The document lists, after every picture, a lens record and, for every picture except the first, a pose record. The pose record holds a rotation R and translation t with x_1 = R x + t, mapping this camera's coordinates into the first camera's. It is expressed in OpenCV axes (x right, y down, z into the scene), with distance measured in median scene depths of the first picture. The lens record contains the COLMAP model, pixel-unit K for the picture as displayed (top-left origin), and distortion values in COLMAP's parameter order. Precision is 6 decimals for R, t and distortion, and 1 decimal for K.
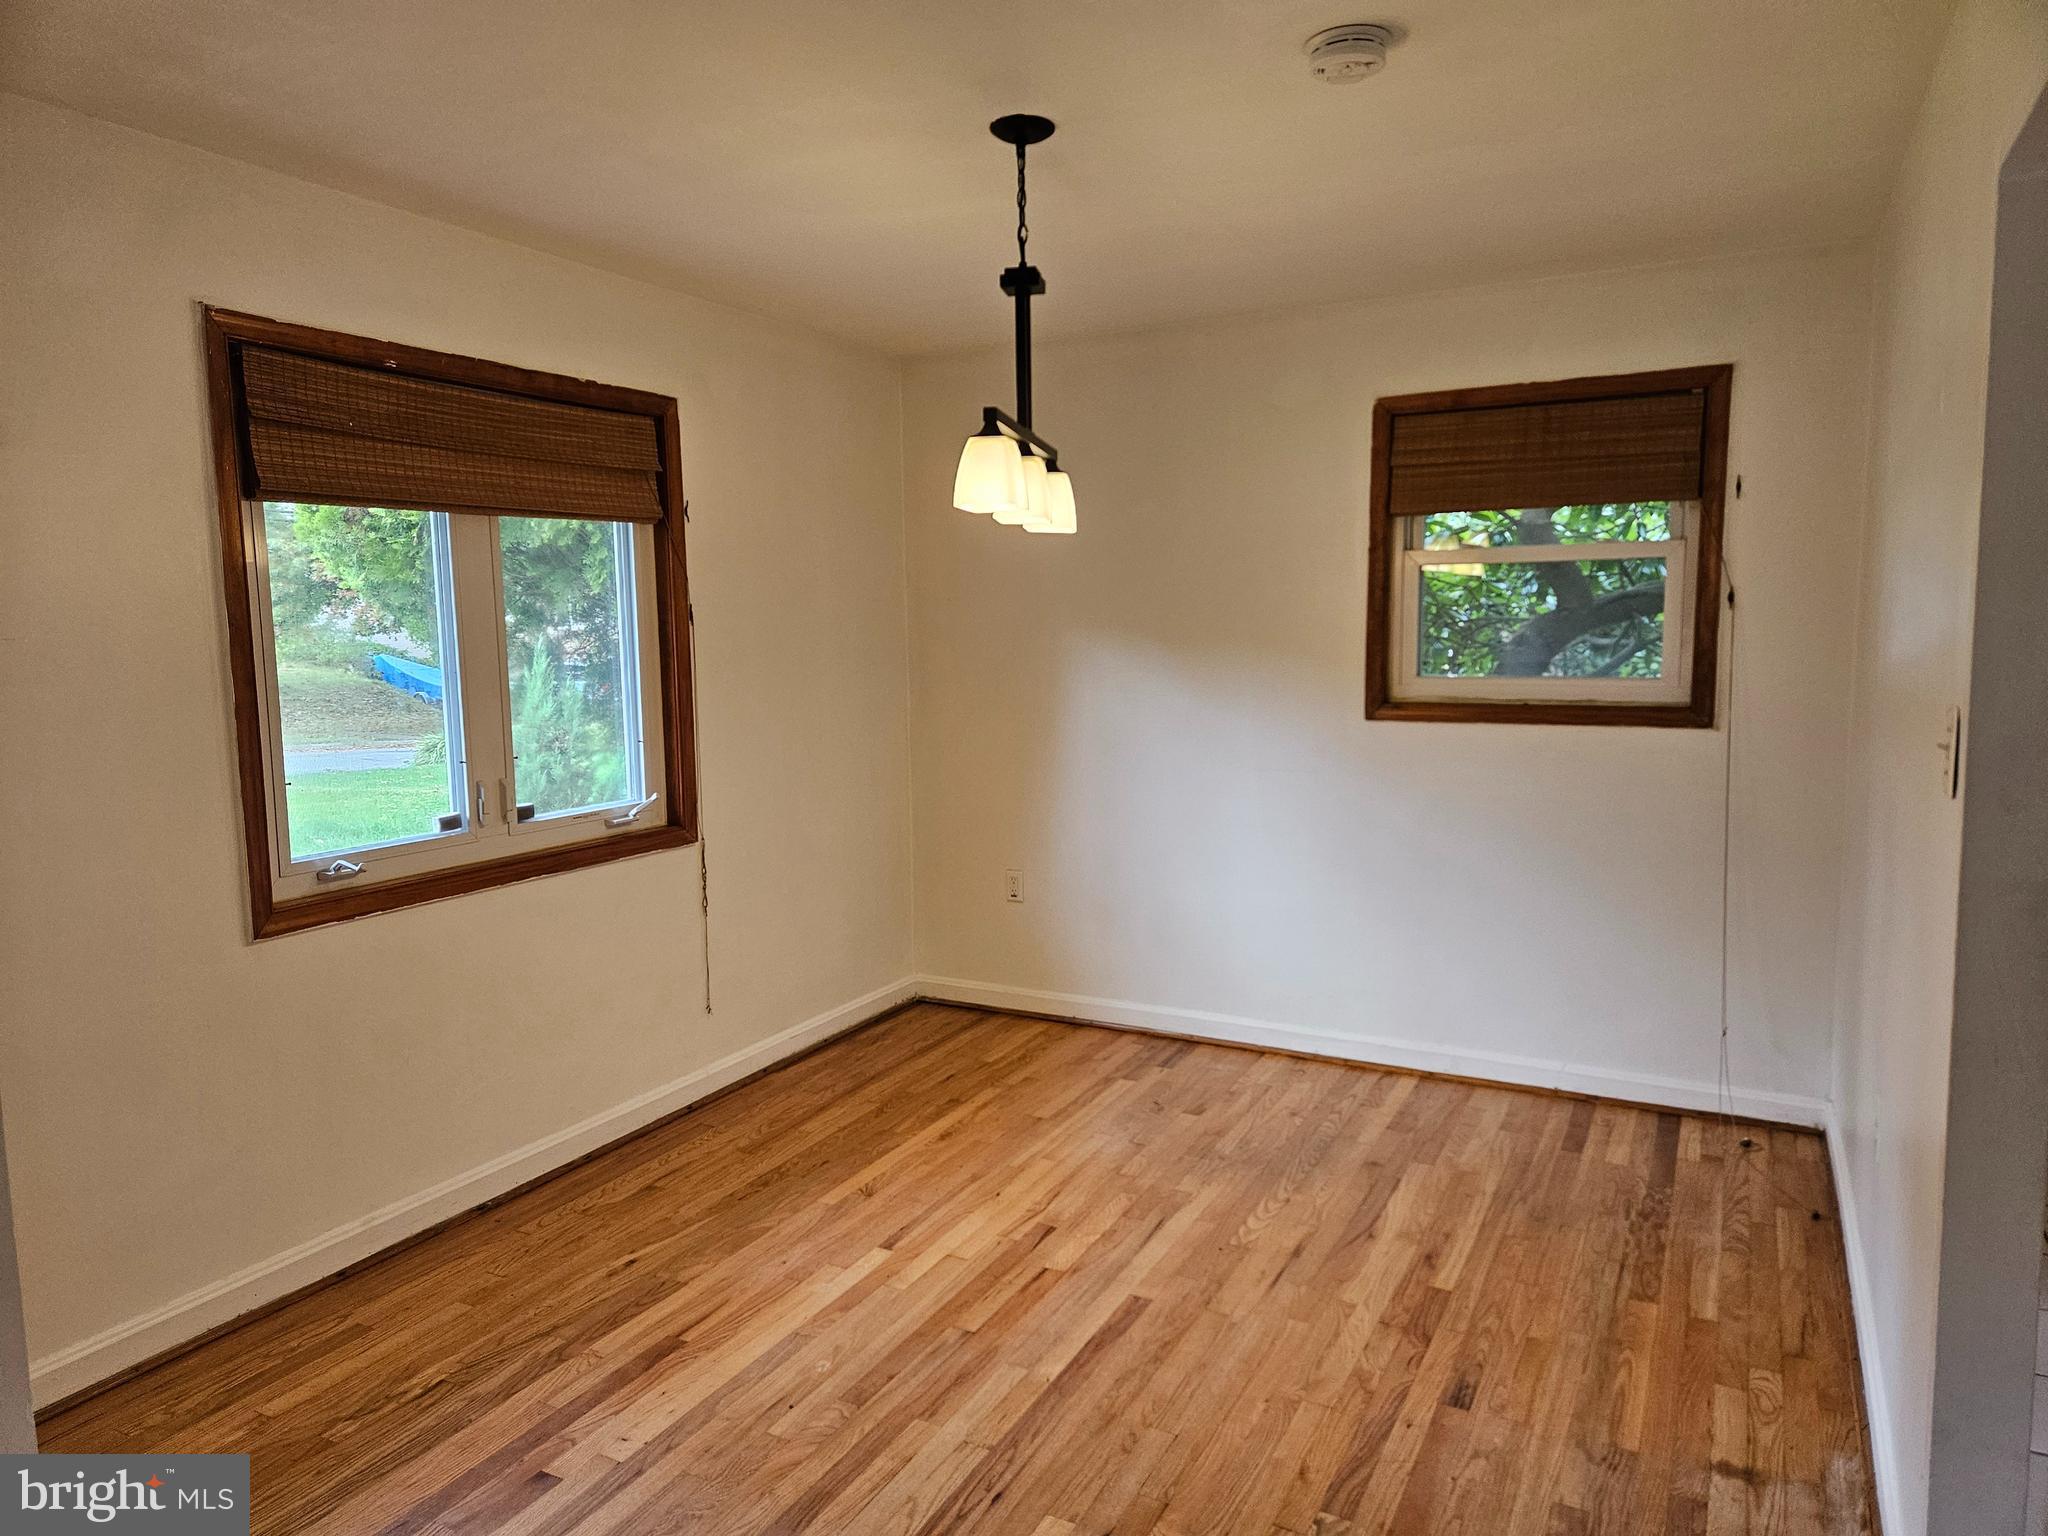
lens RADIAL K [[1384.7, 0, 1058.0], [0, 1384.7, 767.1], [0, 0, 1]] dist [0.005160, -0.000451]
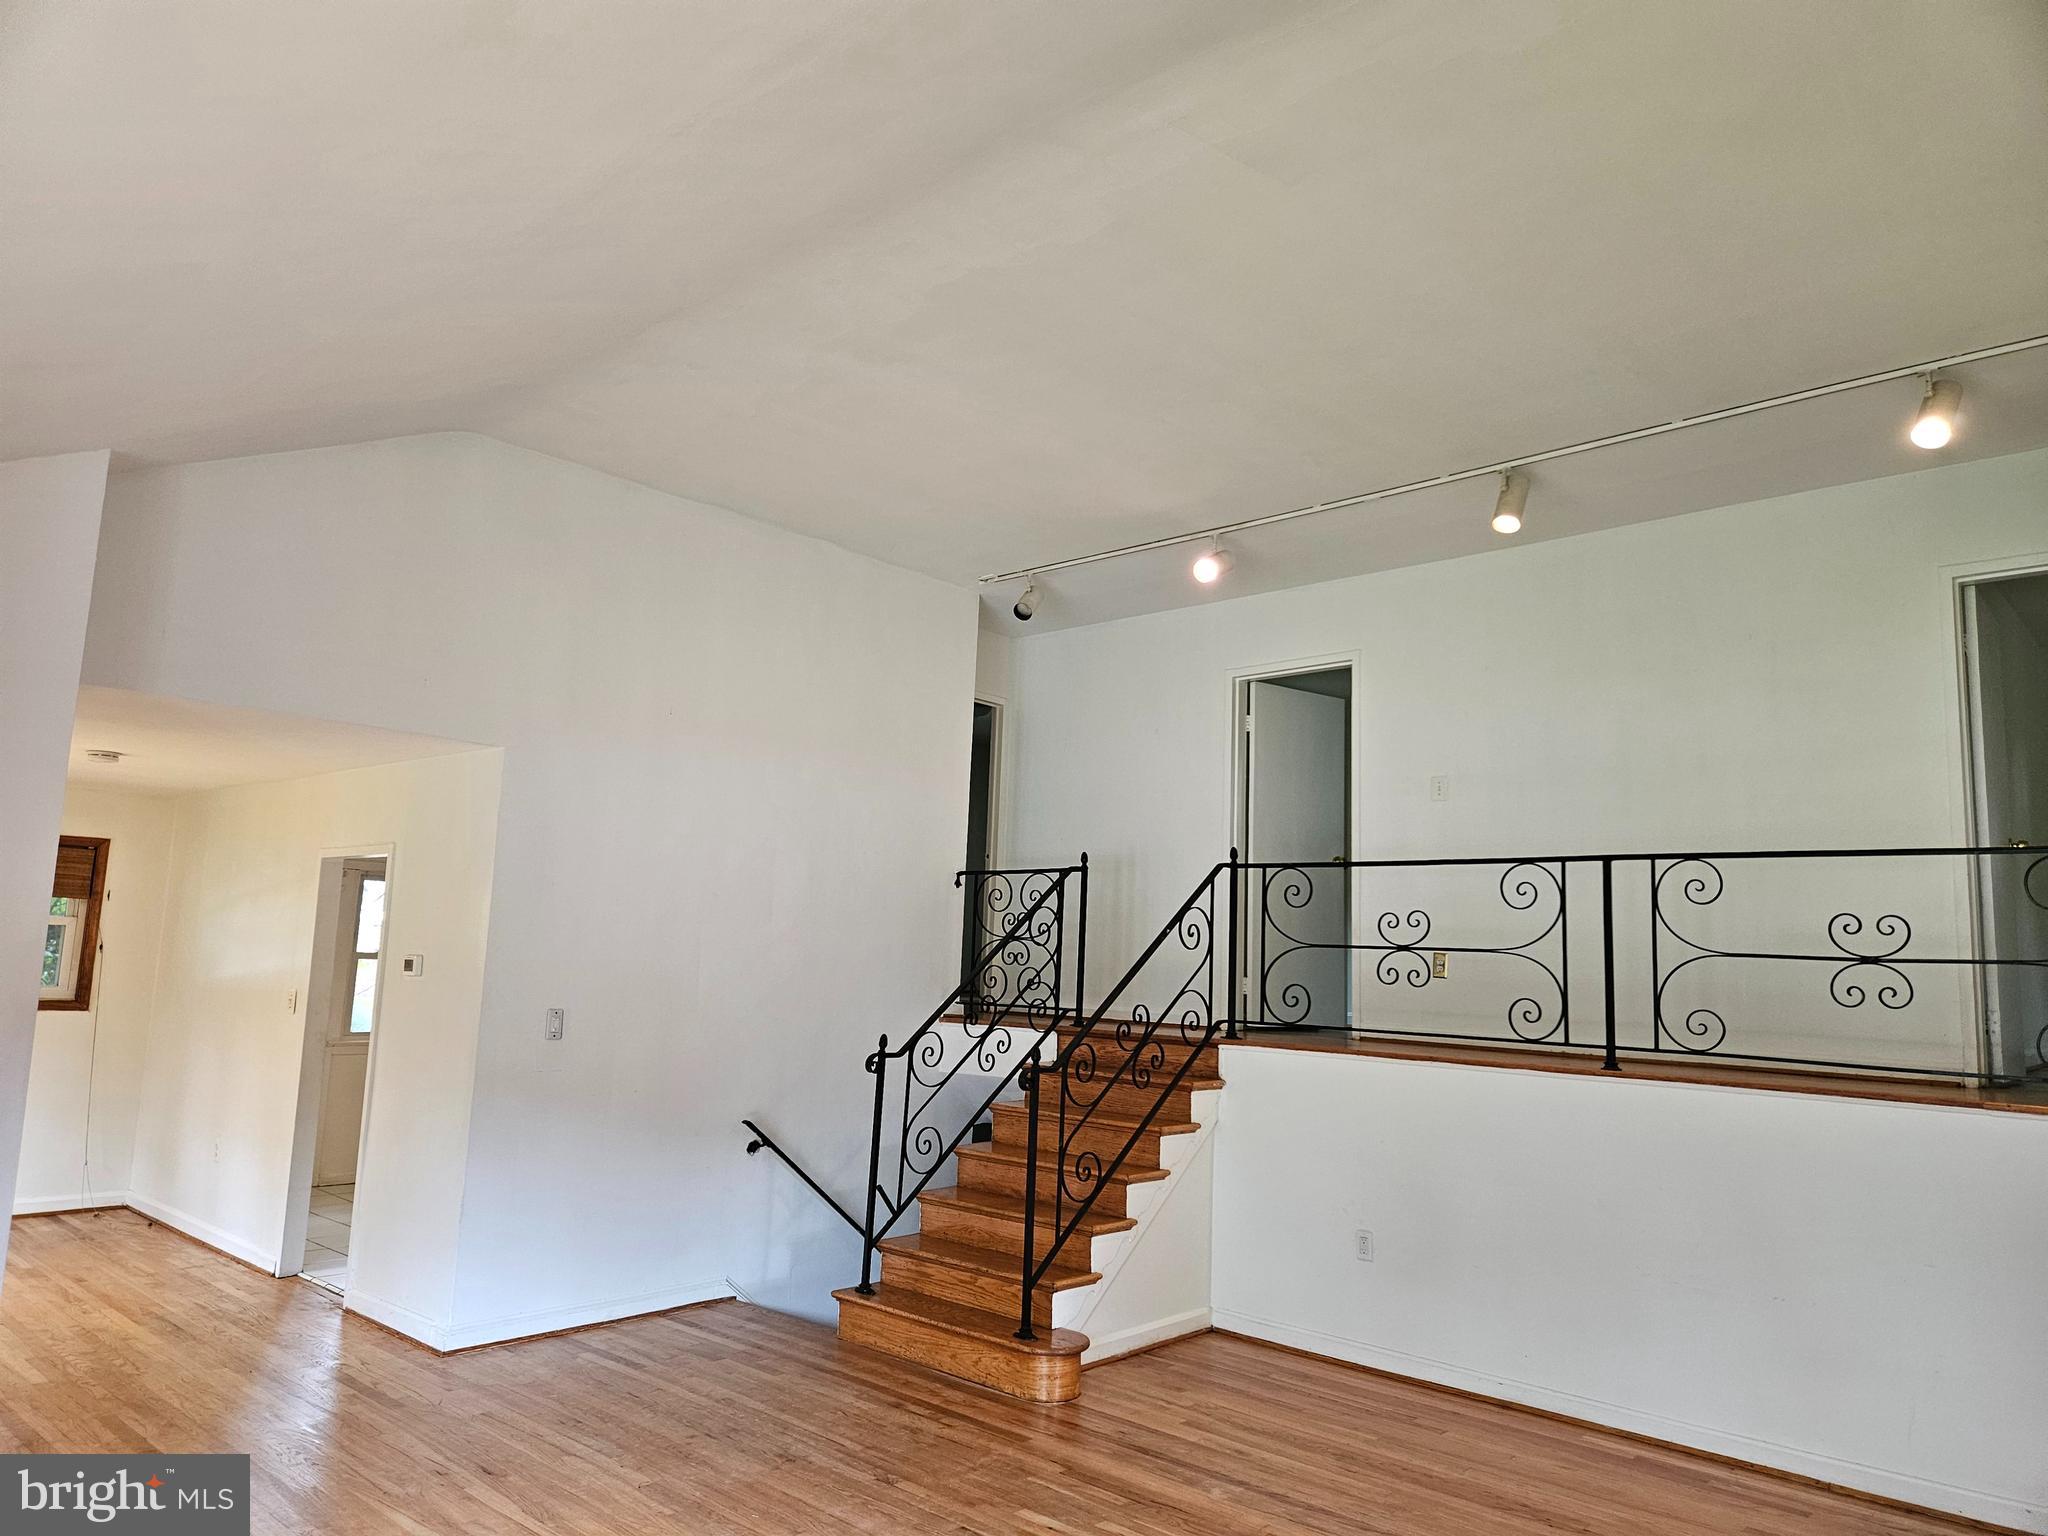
lens RADIAL K [[1390.8, 0, 1023.6], [0, 1390.8, 744.0], [0, 0, 1]] dist [0.064601, -0.090735]
pose [[0.287407, 0.147379, 0.946402, -1.172432], [0.083444, 0.980481, -0.178027, 0.071917], [-0.954167, 0.130138, 0.269499, -0.945481]]
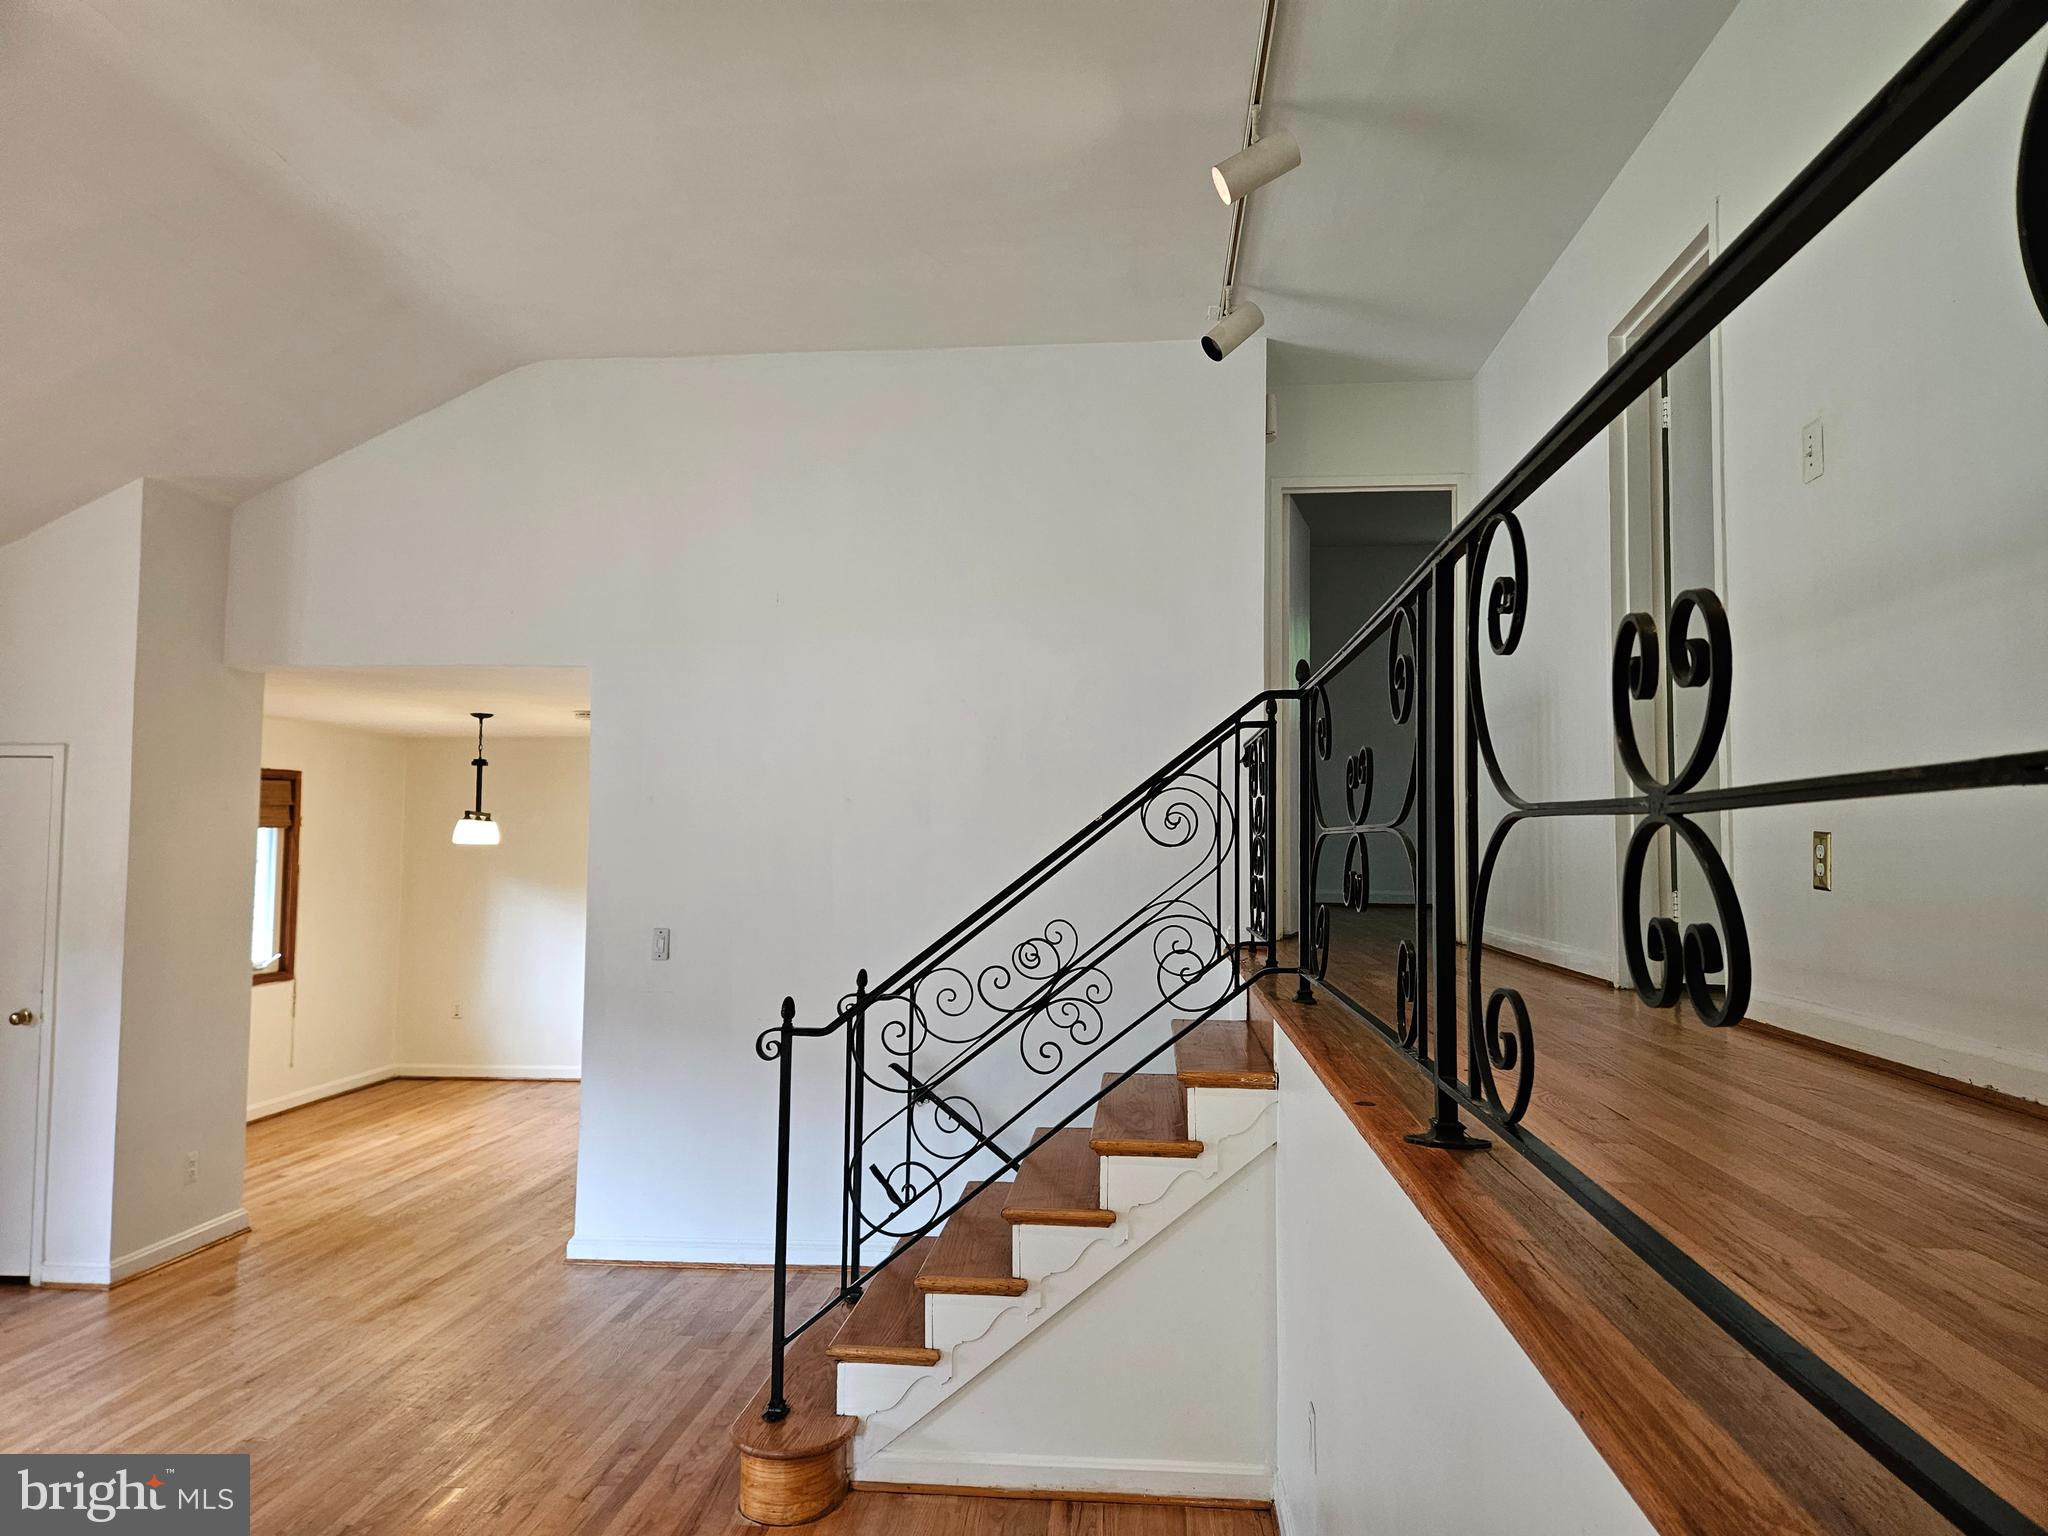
lens RADIAL K [[1384.7, 0, 1058.0], [0, 1384.7, 767.1], [0, 0, 1]] dist [0.005160, -0.000451]
pose [[0.923520, 0.039350, 0.381527, -0.009590], [0.028125, 0.985098, -0.169679, 0.133807], [-0.382518, 0.167433, 0.908651, -1.471089]]
